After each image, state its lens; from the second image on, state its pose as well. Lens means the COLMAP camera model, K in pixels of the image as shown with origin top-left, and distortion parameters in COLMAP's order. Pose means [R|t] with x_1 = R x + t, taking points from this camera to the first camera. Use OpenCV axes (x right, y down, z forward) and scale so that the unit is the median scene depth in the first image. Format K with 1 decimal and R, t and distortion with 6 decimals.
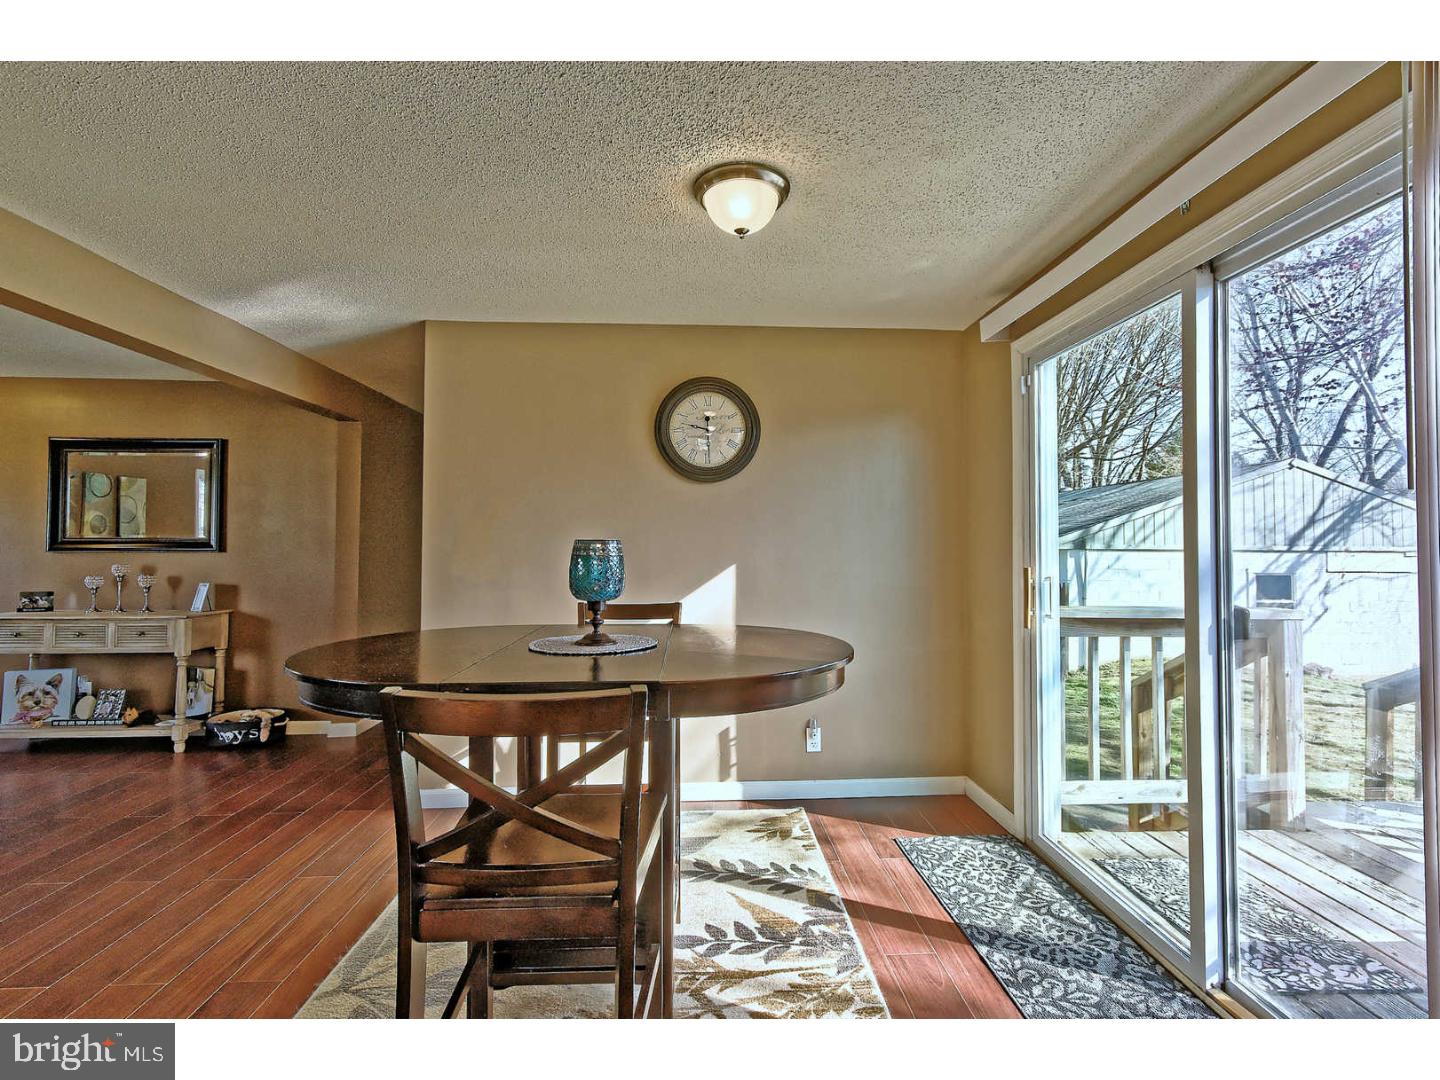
lens RADIAL K [[657.8, 0, 730.7], [0, 657.8, 534.2], [0, 0, 1]] dist [-0.000097, -0.000470]
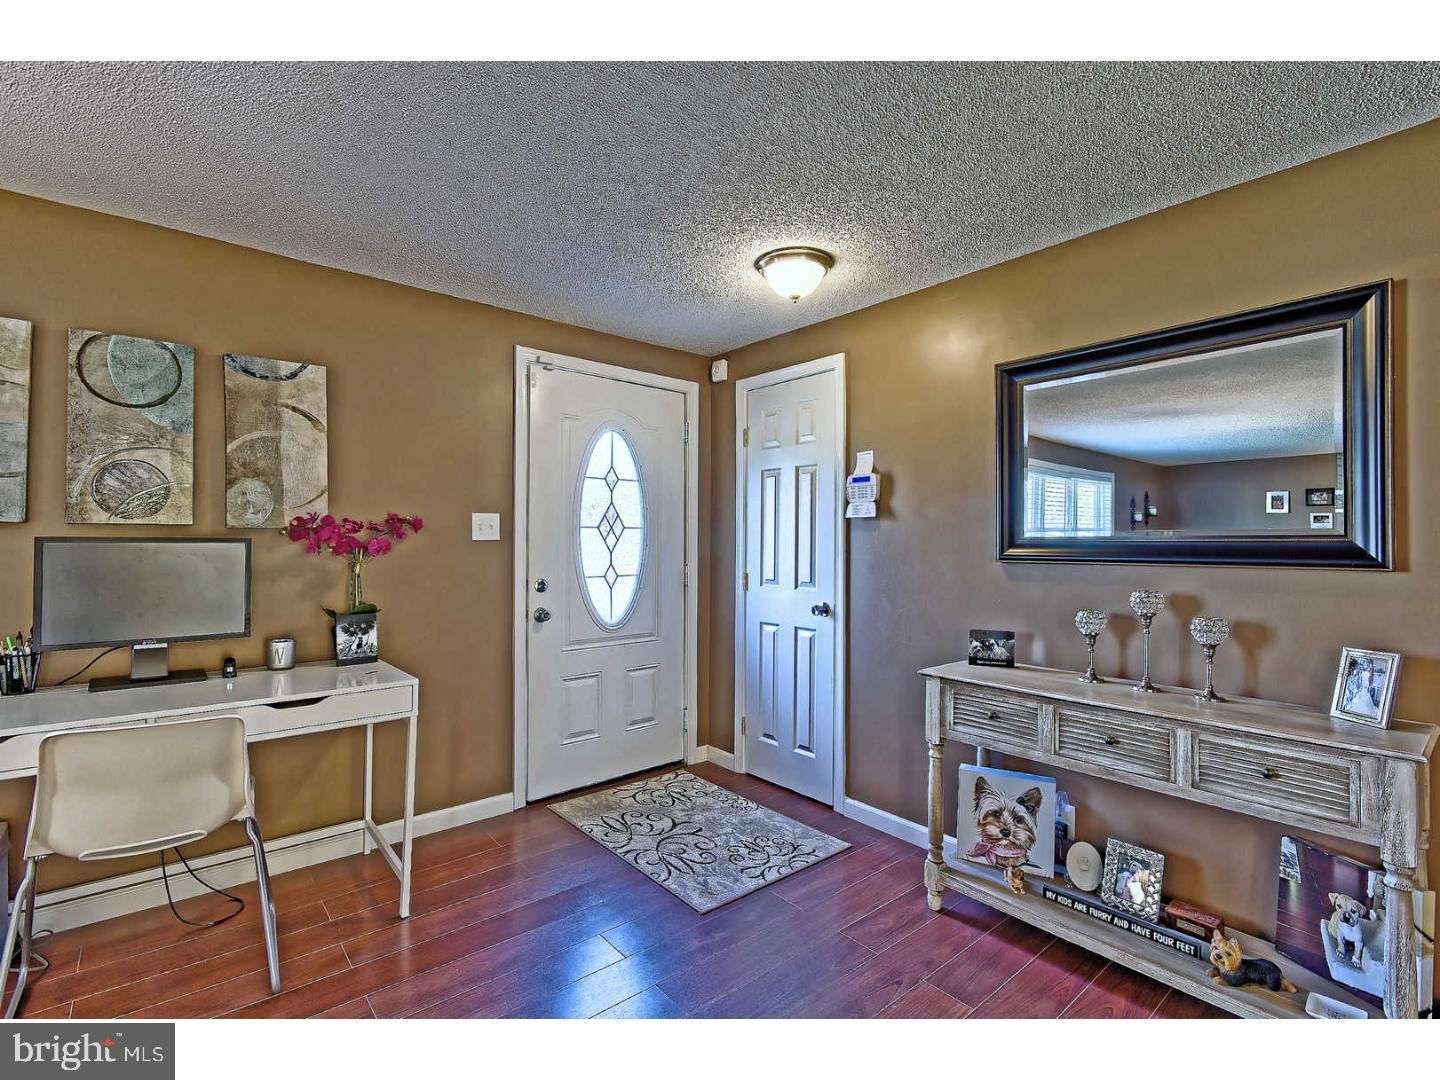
lens RADIAL K [[657.8, 0, 730.7], [0, 657.8, 534.2], [0, 0, 1]] dist [-0.000097, -0.000470]
pose [[0.604505, -0.011123, -0.796523, -0.752469], [0.013246, 0.999905, -0.003910, 0.001966], [0.796491, -0.008187, 0.604595, 0.481200]]
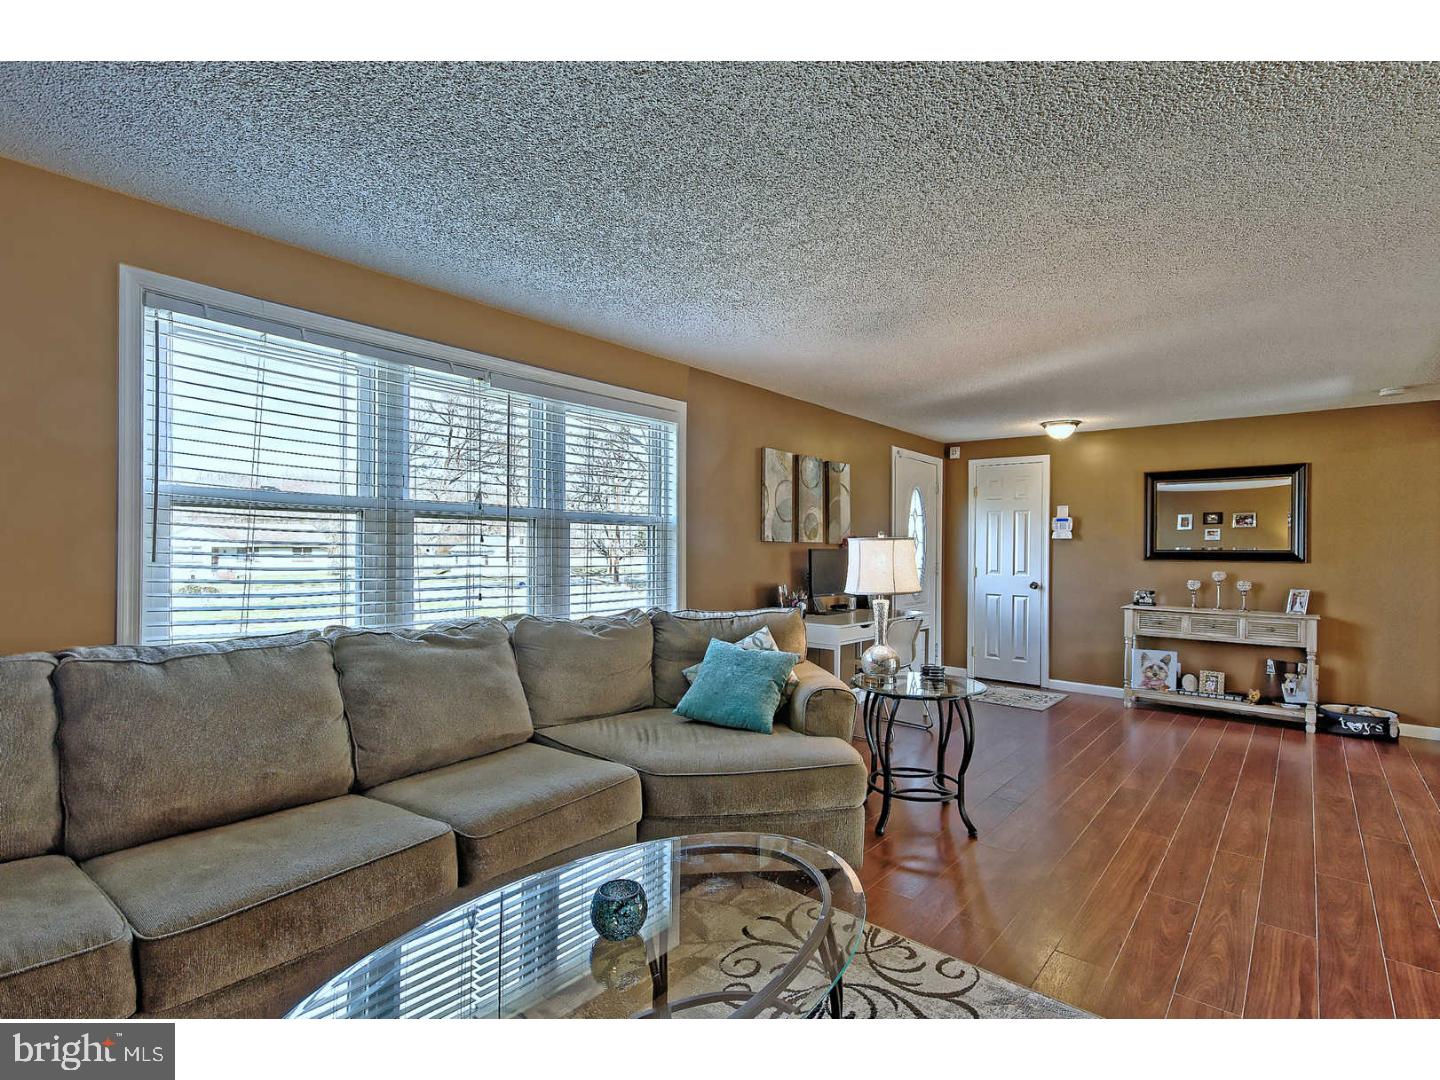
lens RADIAL K [[685.8, 0, 722.0], [0, 685.8, 547.9], [0, 0, 1]] dist [-0.004903, -0.000417]
pose [[0.718408, 0.003745, -0.695611, -0.728176], [0.005957, 0.999916, 0.011535, -0.019757], [0.695596, -0.012430, 0.718326, -0.595051]]
